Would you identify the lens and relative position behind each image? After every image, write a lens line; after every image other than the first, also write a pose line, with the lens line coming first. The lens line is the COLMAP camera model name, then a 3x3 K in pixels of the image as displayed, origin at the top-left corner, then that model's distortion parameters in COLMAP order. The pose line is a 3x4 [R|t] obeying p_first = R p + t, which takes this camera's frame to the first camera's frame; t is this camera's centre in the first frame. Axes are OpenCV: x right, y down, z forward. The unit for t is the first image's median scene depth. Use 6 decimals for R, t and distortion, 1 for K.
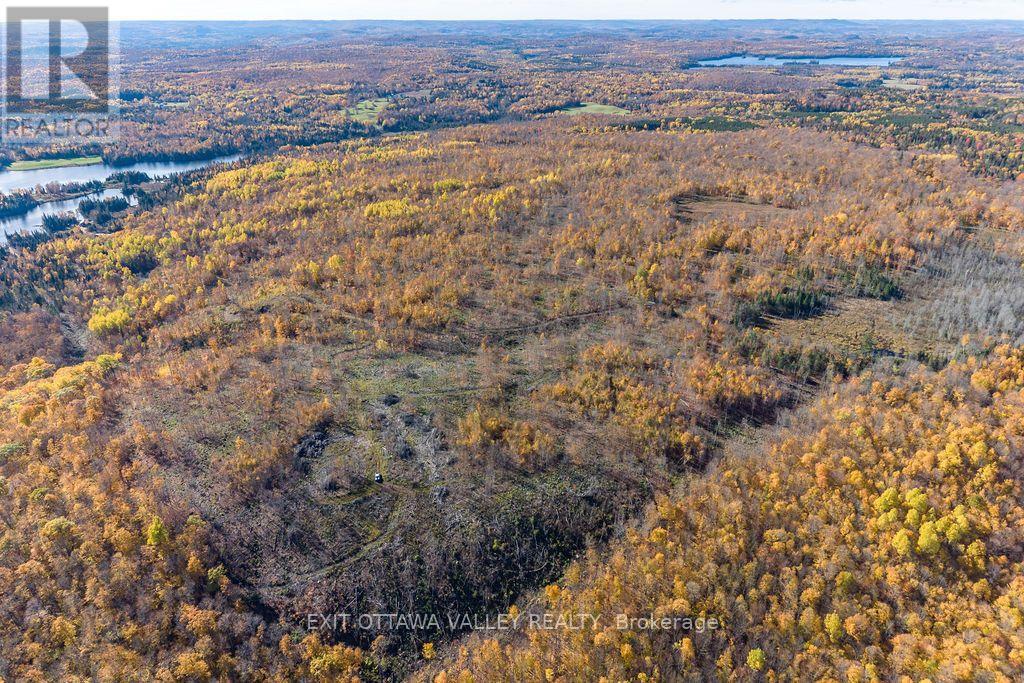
lens RADIAL K [[687.6, 0, 515.3], [0, 687.6, 362.9], [0, 0, 1]] dist [0.037678, -0.040870]
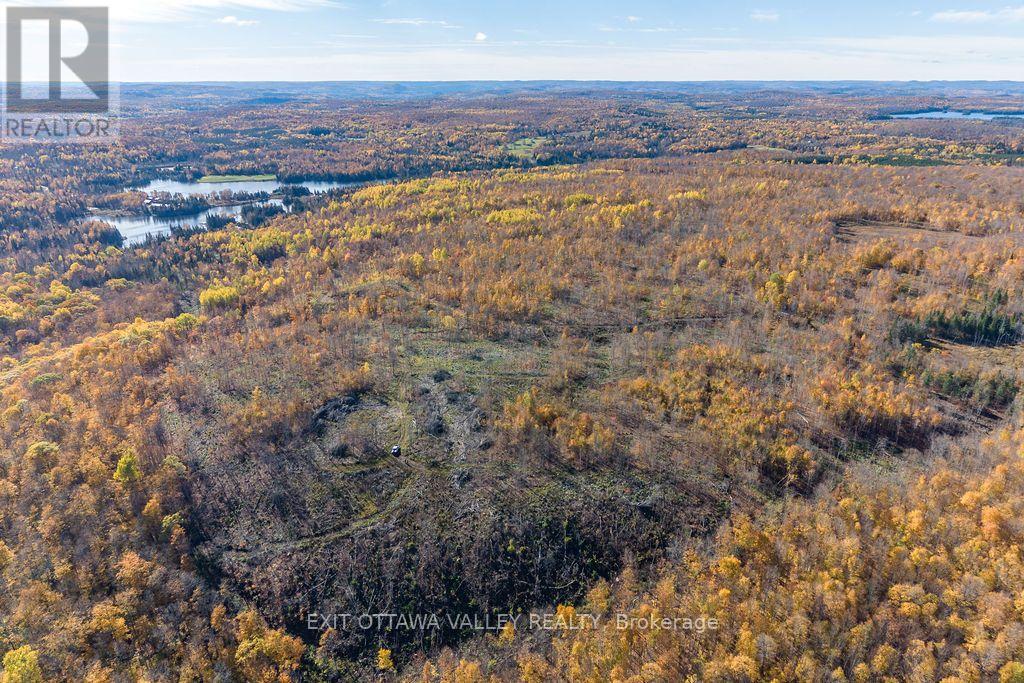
lens RADIAL K [[687.6, 0, 511.4], [0, 687.6, 362.6], [0, 0, 1]] dist [0.037678, -0.040870]
pose [[0.970574, 0.092788, -0.222207, 0.103937], [-0.109724, 0.991828, -0.065098, 0.090049], [0.214351, 0.087563, 0.972824, 0.185943]]
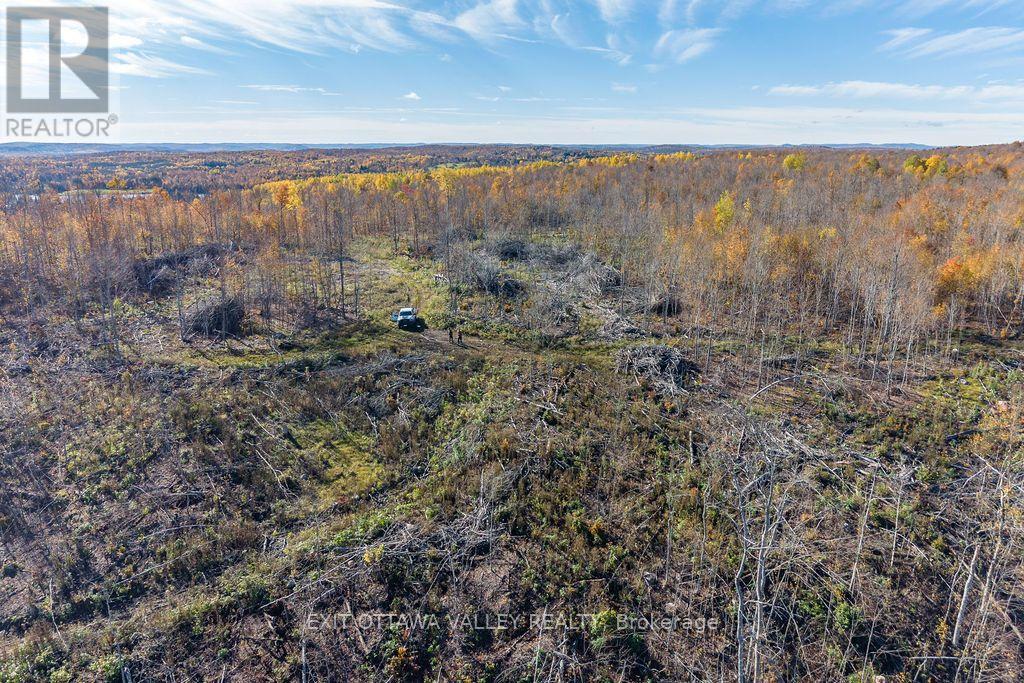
lens RADIAL K [[687.6, 0, 509.5], [0, 687.6, 343.2], [0, 0, 1]] dist [0.037678, -0.040870]
pose [[0.994222, 0.030689, -0.102868, -0.120895], [-0.049934, 0.980495, -0.190098, 0.203471], [0.095028, 0.194136, 0.976361, 0.679942]]
